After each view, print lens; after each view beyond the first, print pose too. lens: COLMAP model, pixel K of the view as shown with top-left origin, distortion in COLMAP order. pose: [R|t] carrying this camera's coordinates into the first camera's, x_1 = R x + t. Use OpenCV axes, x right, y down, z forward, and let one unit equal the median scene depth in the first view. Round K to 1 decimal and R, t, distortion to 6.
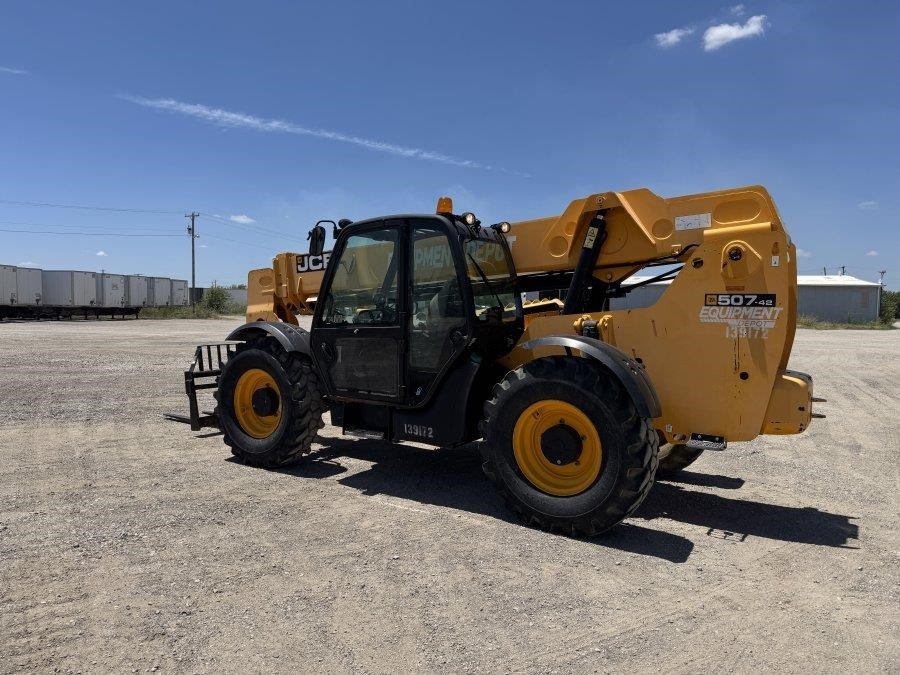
lens RADIAL K [[633.2, 0, 446.4], [0, 633.2, 336.6], [0, 0, 1]] dist [0.060553, -0.072740]
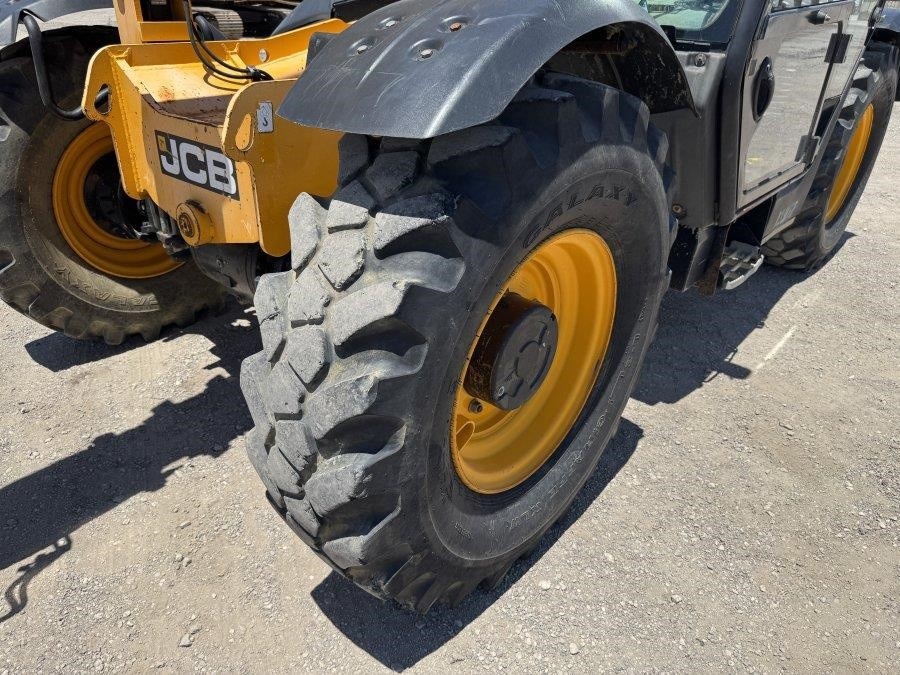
lens RADIAL K [[633.2, 0, 446.4], [0, 633.2, 336.6], [0, 0, 1]] dist [0.060553, -0.072740]
pose [[0.136689, -0.485066, 0.863729, -0.576447], [0.016724, 0.872918, 0.487580, -0.030687], [-0.990473, -0.052202, 0.127431, 1.148653]]
